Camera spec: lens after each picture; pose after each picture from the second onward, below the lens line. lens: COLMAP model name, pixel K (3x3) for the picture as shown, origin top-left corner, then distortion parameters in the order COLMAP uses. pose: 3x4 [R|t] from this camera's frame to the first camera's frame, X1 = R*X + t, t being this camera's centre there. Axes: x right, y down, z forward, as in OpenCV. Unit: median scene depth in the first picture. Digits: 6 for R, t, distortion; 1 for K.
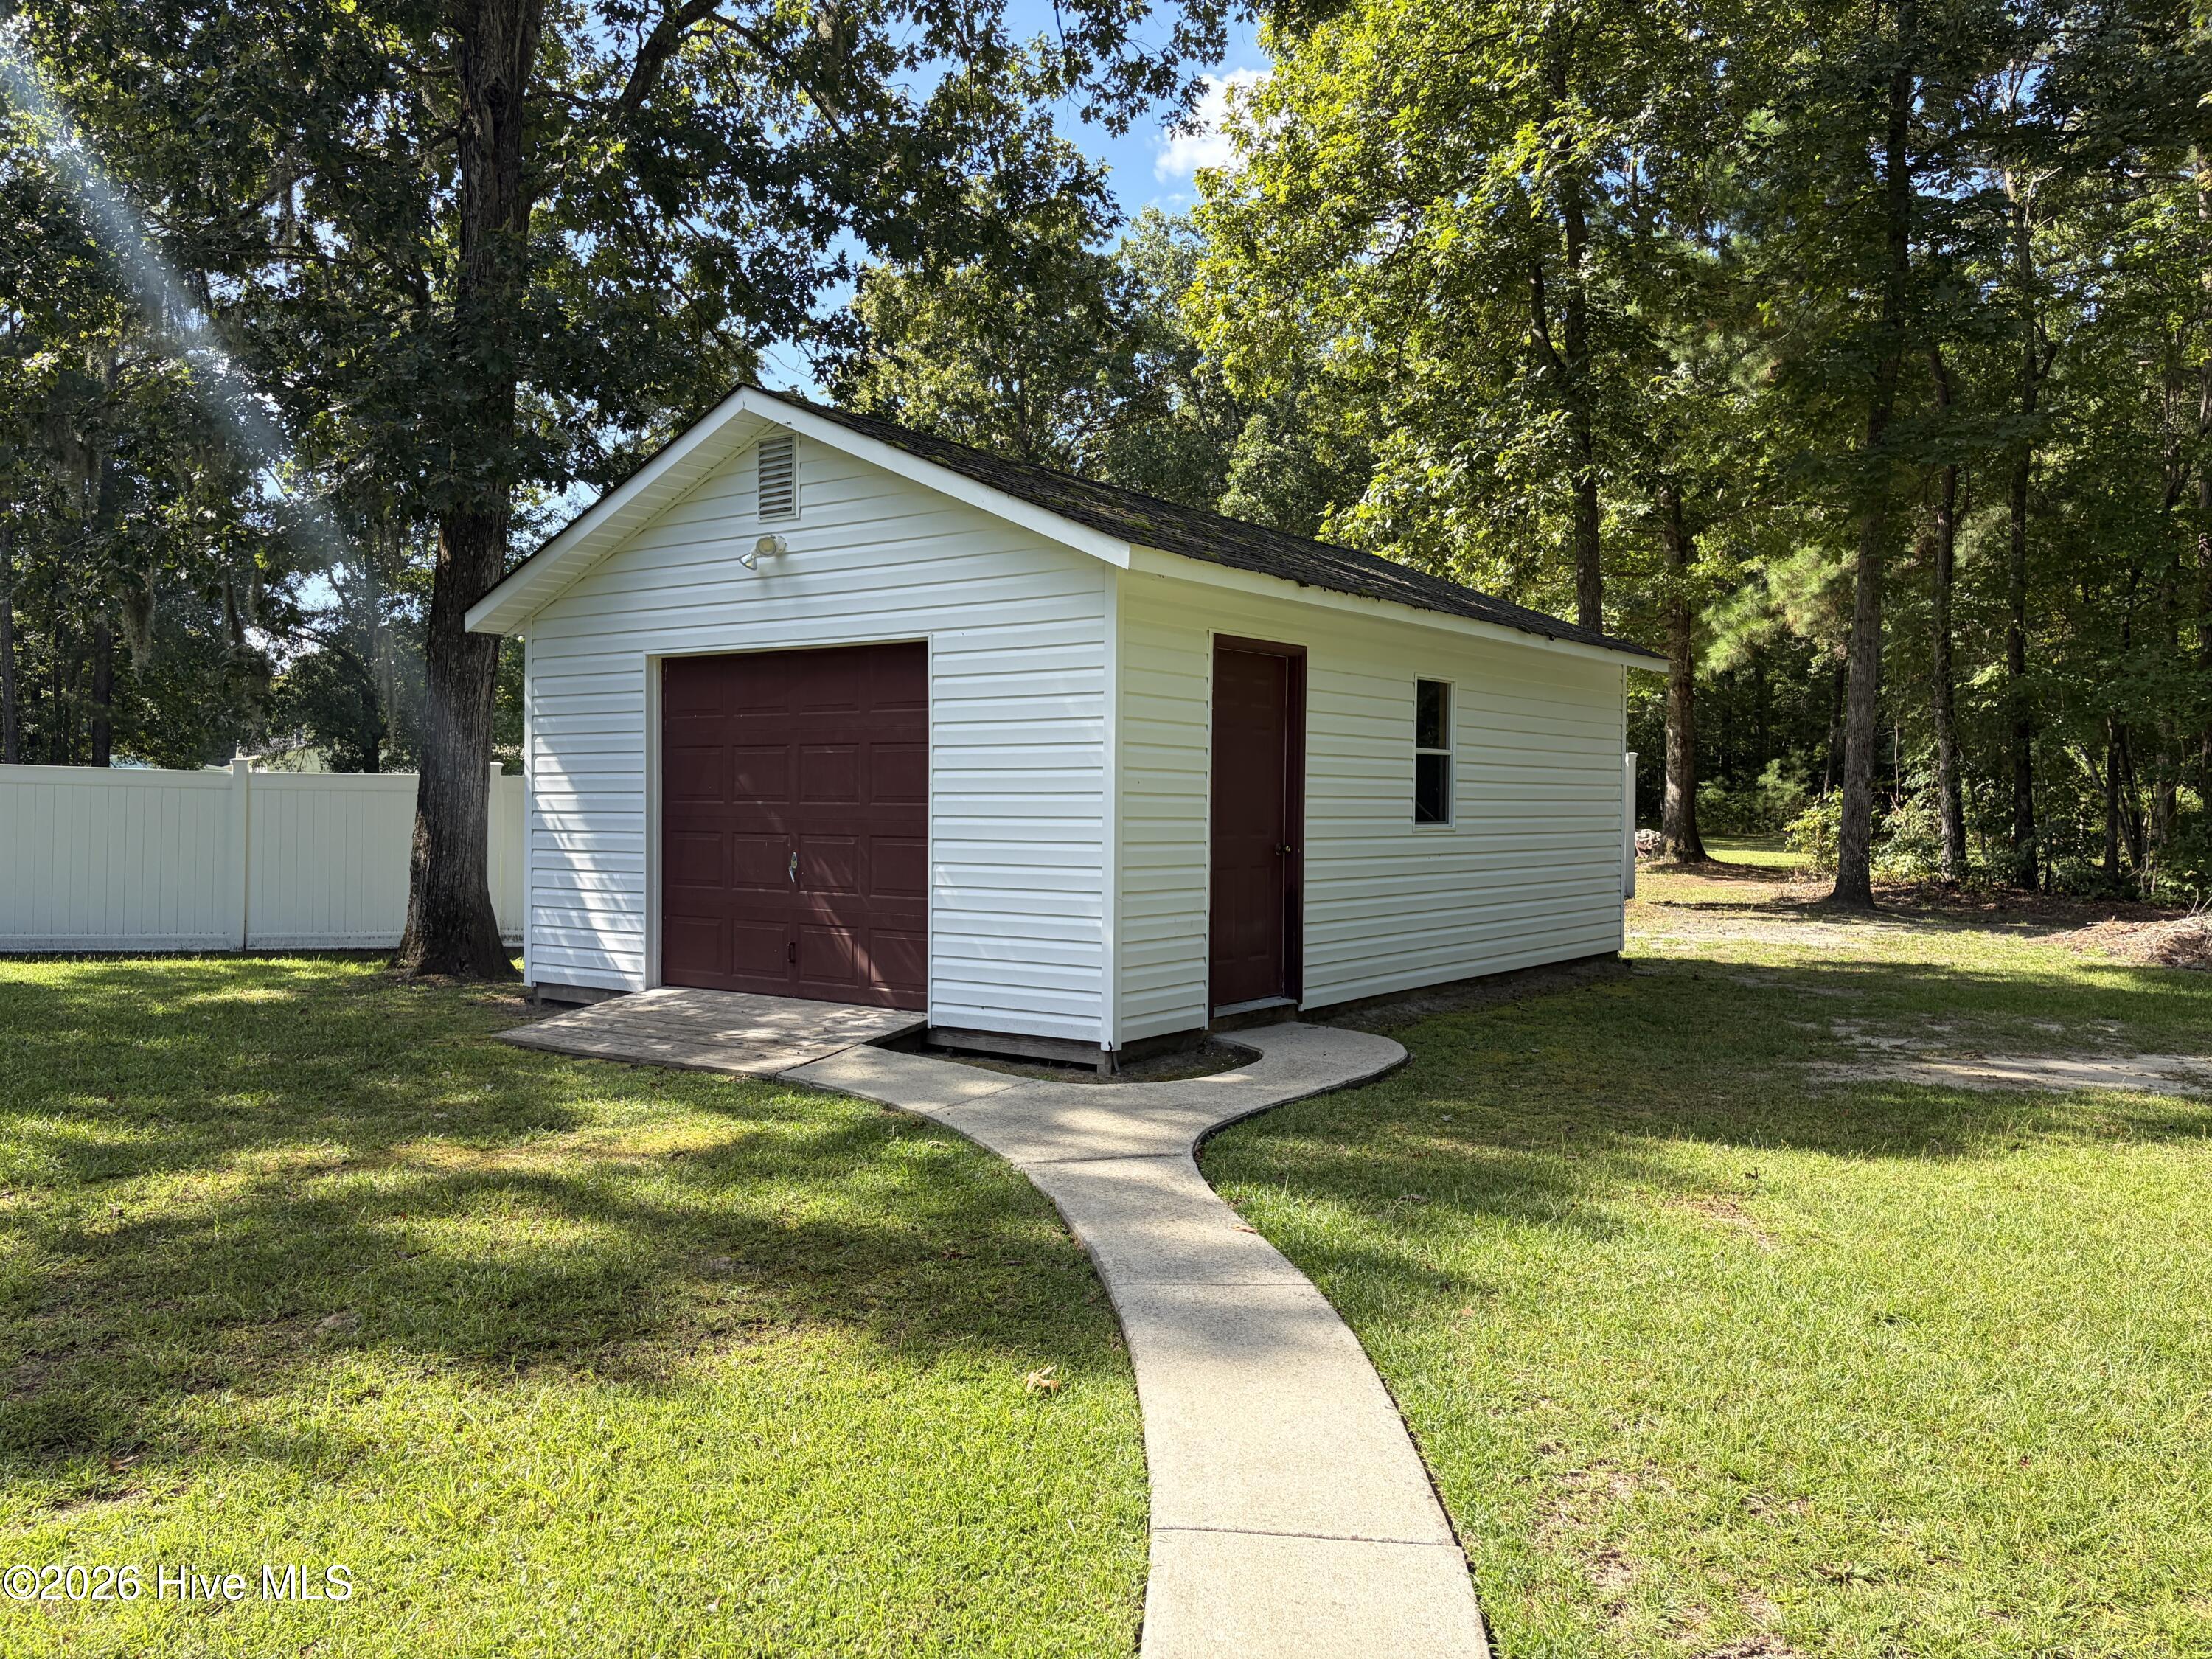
lens RADIAL K [[1654.2, 0, 1106.0], [0, 1654.2, 829.5], [0, 0, 1]] dist [0.116461, -0.145758]
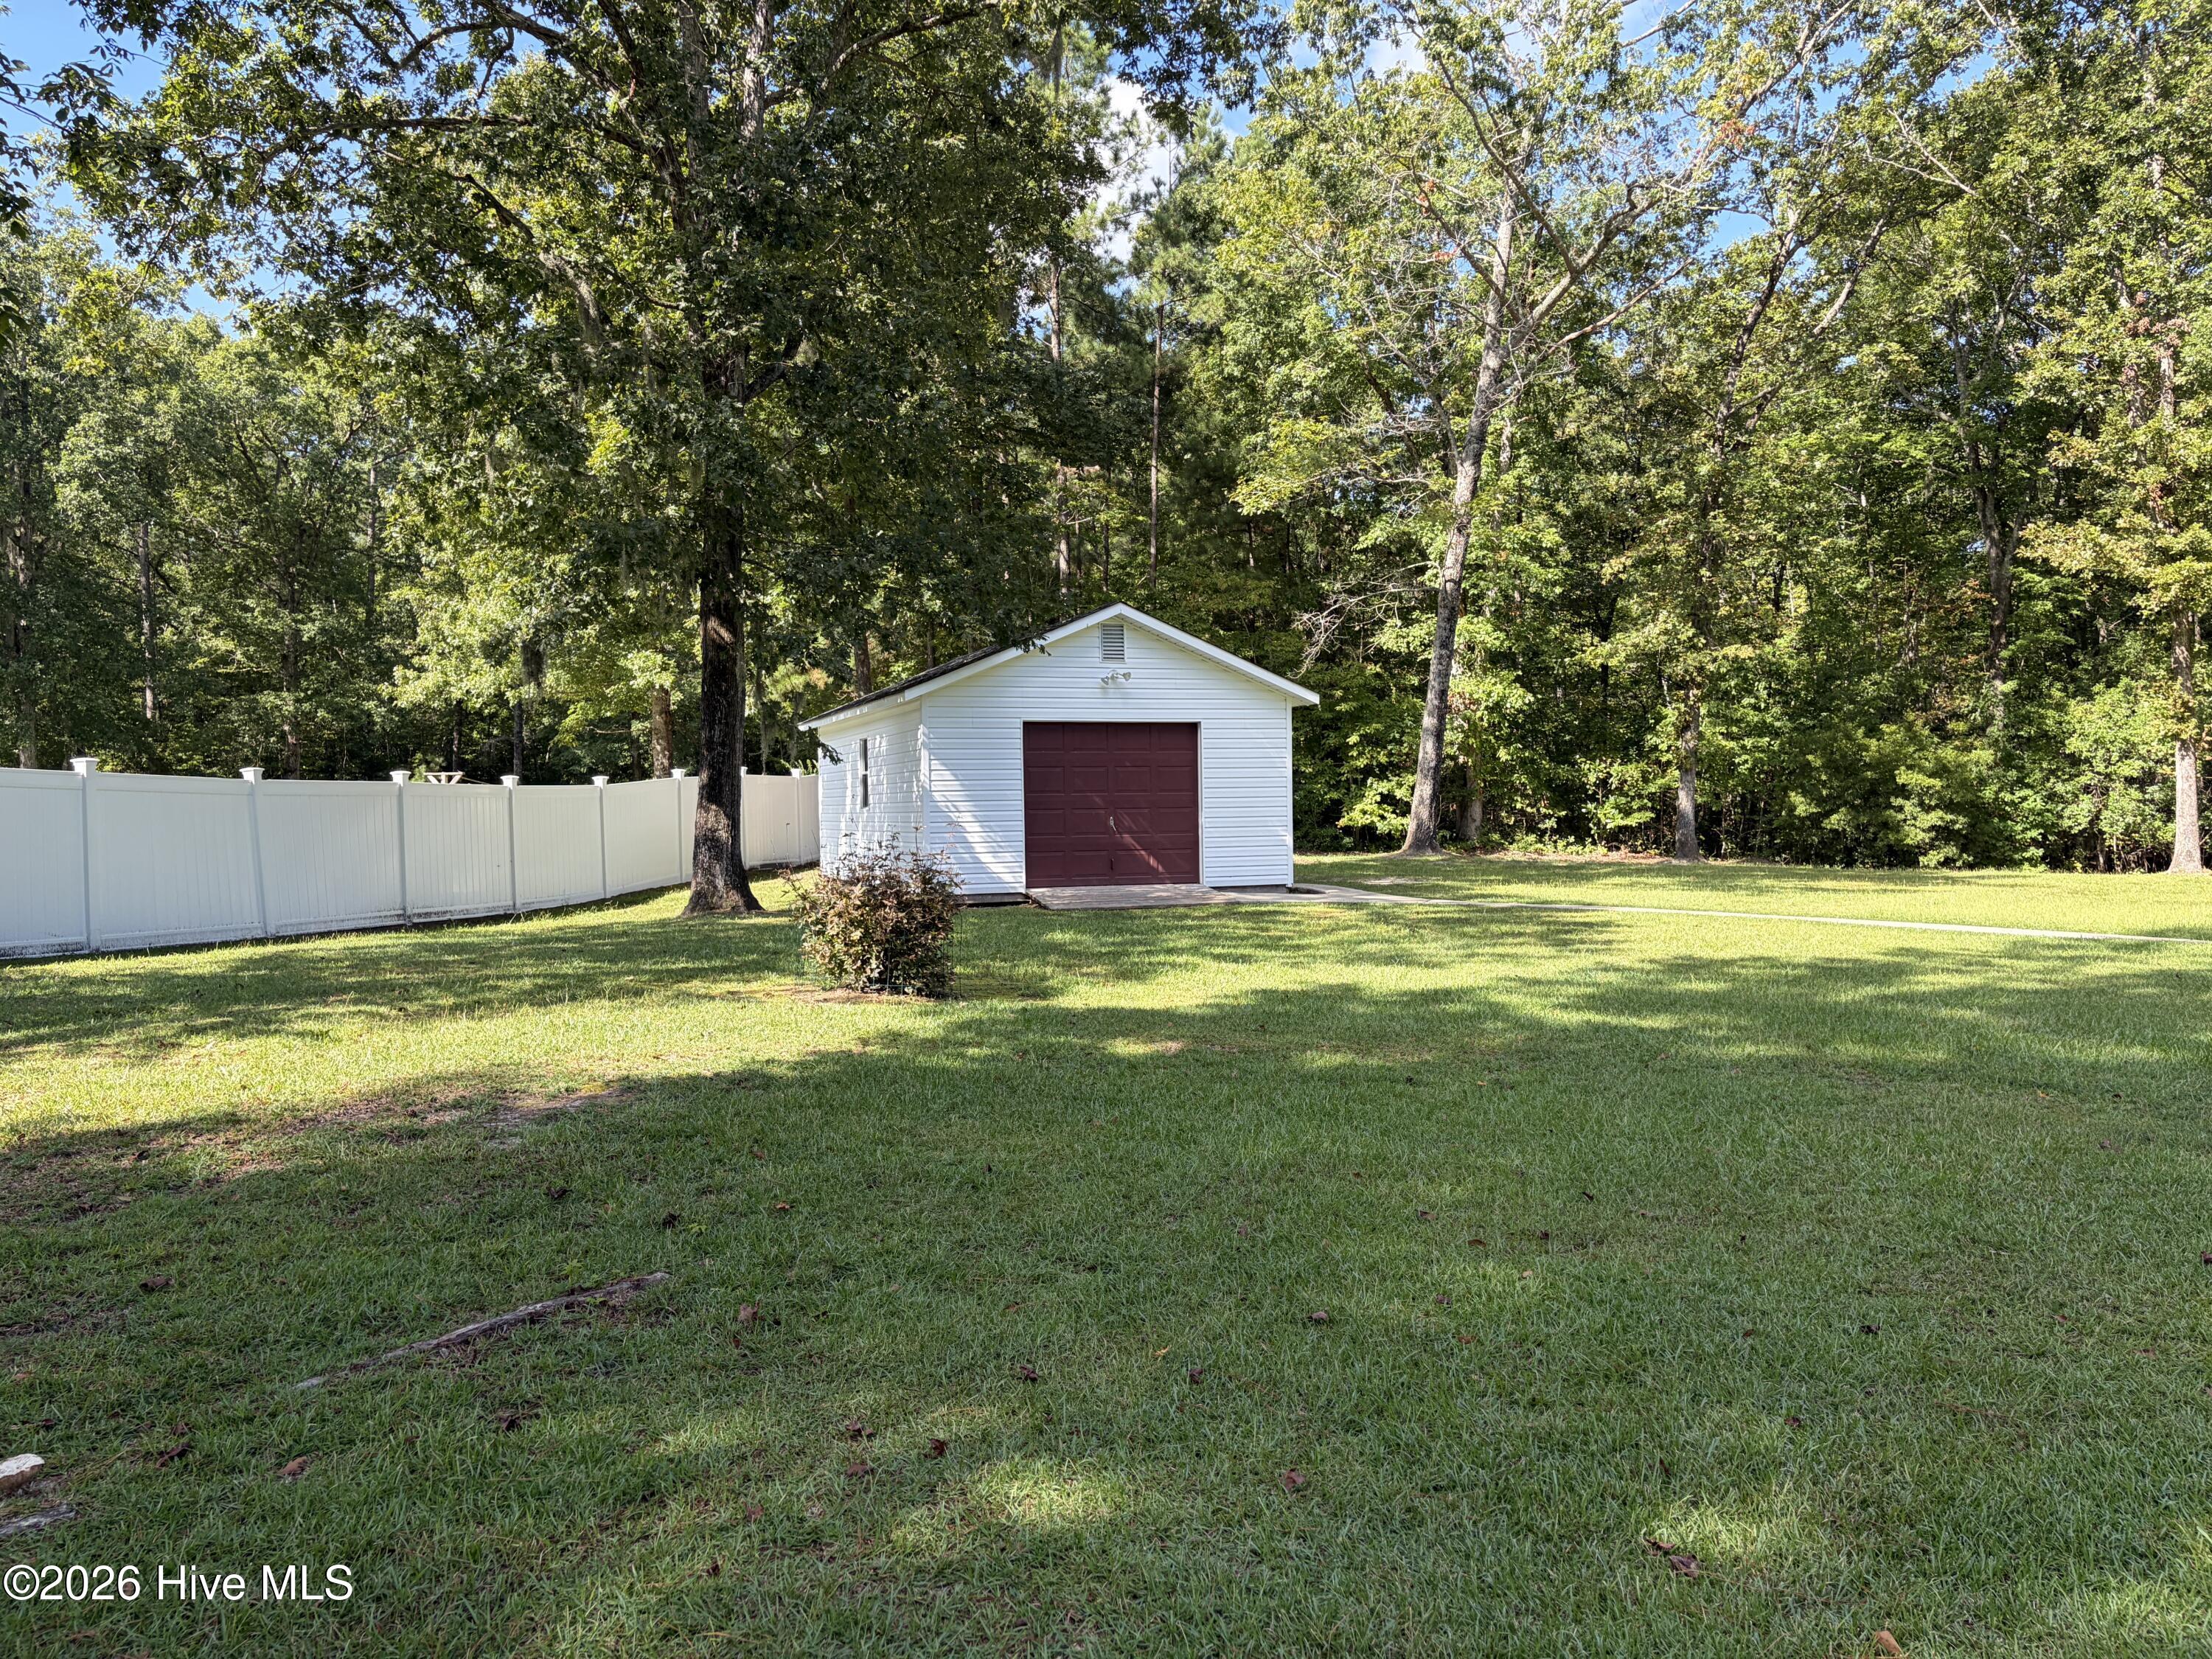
lens RADIAL K [[1654.2, 0, 1106.0], [0, 1654.2, 829.5], [0, 0, 1]] dist [0.116461, -0.145758]
pose [[0.563947, -0.027784, 0.825343, -1.824978], [0.029363, 0.999477, 0.013582, 0.000292], [-0.825289, 0.016575, 0.564468, -0.175331]]
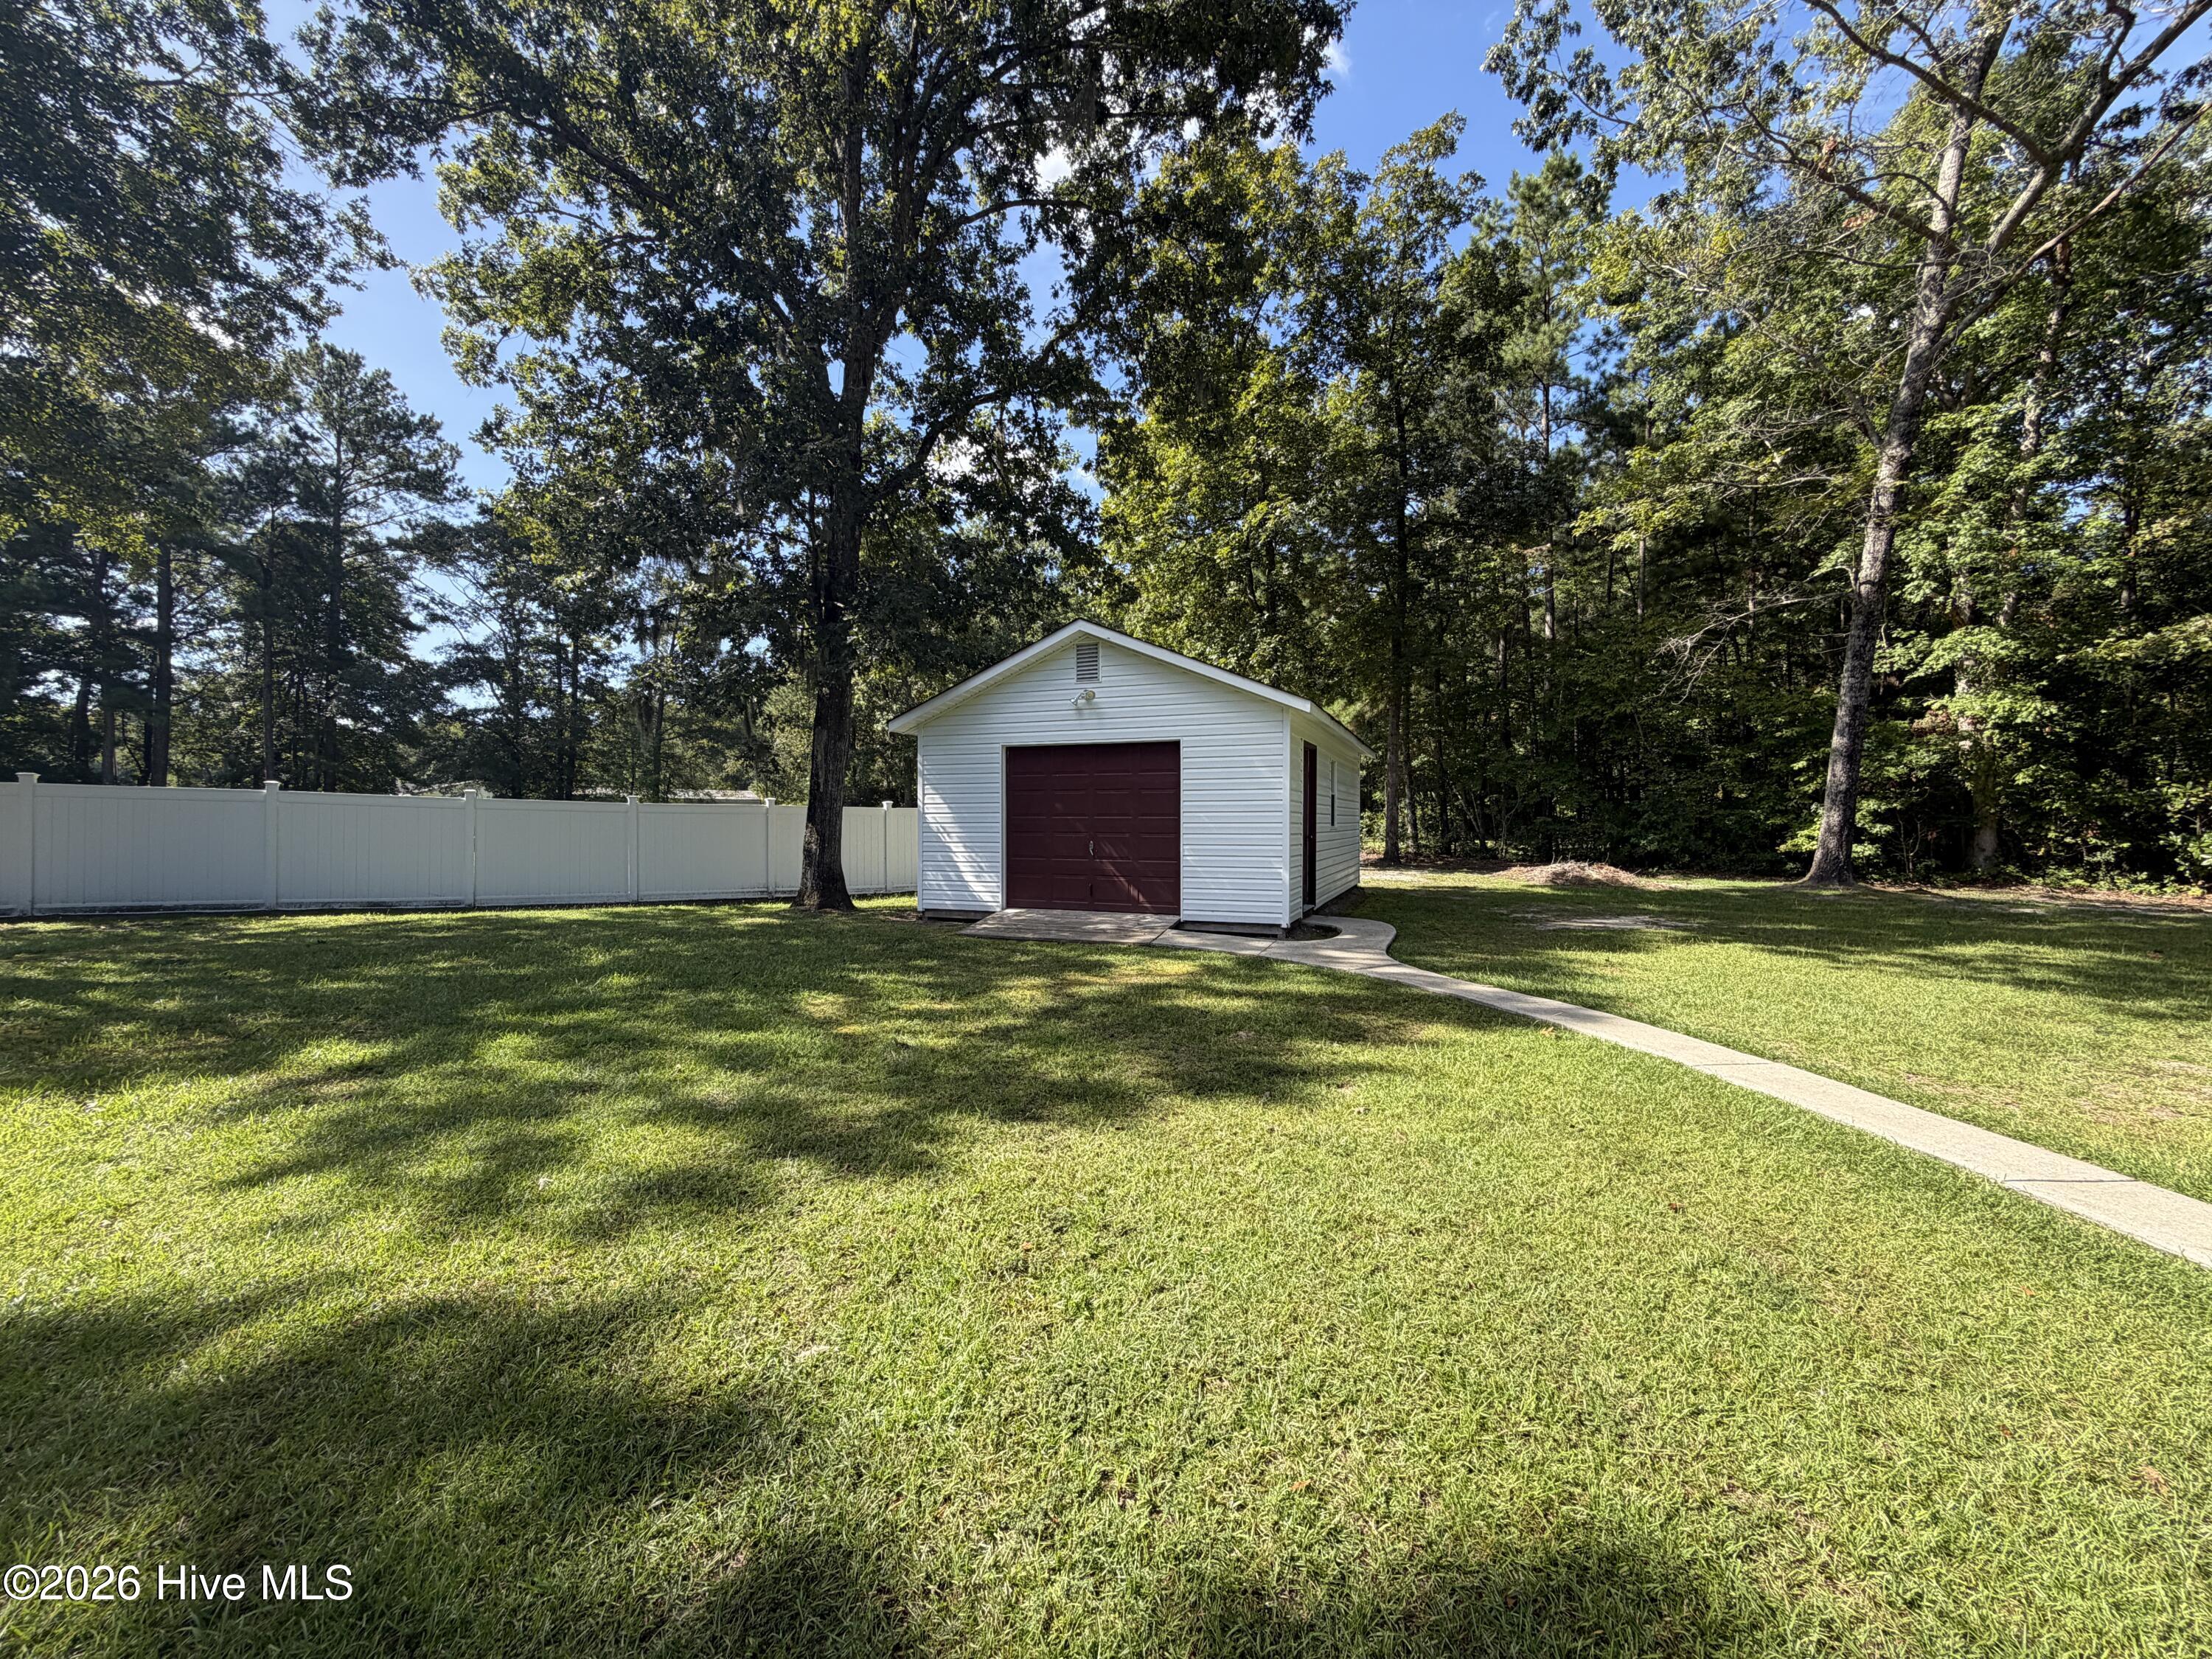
lens RADIAL K [[880.7, 0, 1082.1], [0, 880.7, 830.4], [0, 0, 1]] dist [0.000627, -0.000031]
pose [[0.971284, -0.008241, 0.237781, -0.435403], [0.009425, 0.999948, -0.003841, 0.004368], [-0.237737, 0.005972, 0.971311, -0.066127]]
